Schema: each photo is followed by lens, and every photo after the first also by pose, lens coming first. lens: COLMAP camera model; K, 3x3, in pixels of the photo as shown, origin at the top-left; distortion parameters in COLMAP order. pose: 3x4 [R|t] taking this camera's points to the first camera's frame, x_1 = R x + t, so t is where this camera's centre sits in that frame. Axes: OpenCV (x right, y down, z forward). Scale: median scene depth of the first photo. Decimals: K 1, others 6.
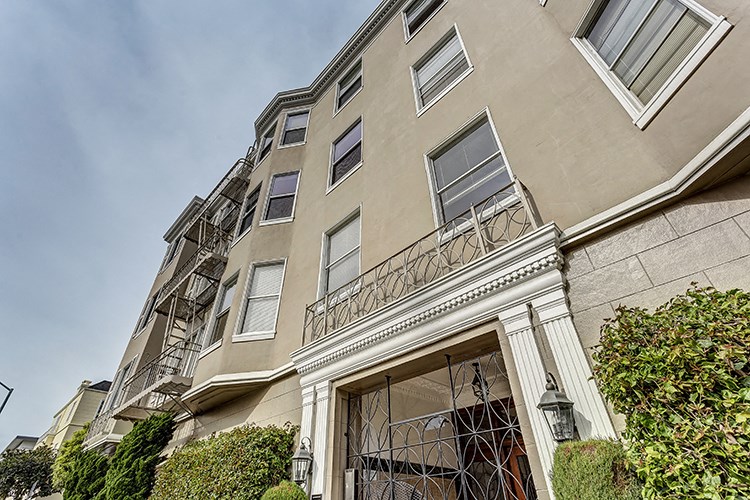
lens RADIAL K [[346.5, 0, 374.4], [0, 346.5, 264.9], [0, 0, 1]] dist [-0.000269, 0.000415]
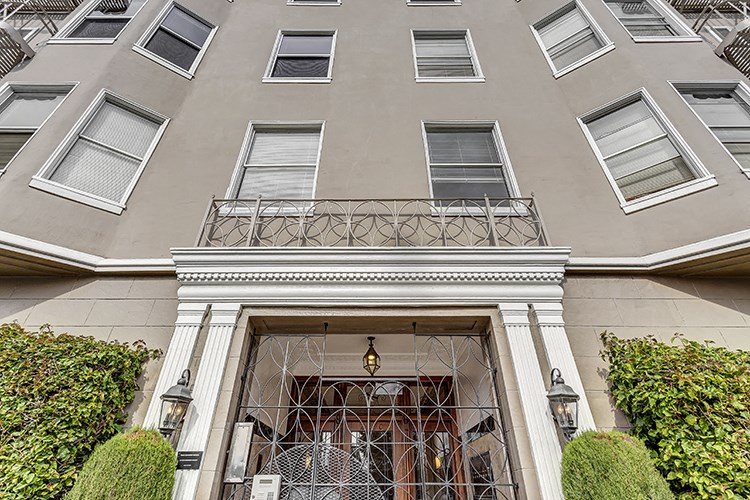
lens RADIAL K [[346.5, 0, 365.6], [0, 346.5, 274.1], [0, 0, 1]] dist [-0.000269, 0.000415]
pose [[0.715590, 0.398627, 0.573609, -0.370535], [-0.429937, 0.898551, -0.088088, 0.220840], [-0.550531, -0.183581, 0.814379, 0.273182]]
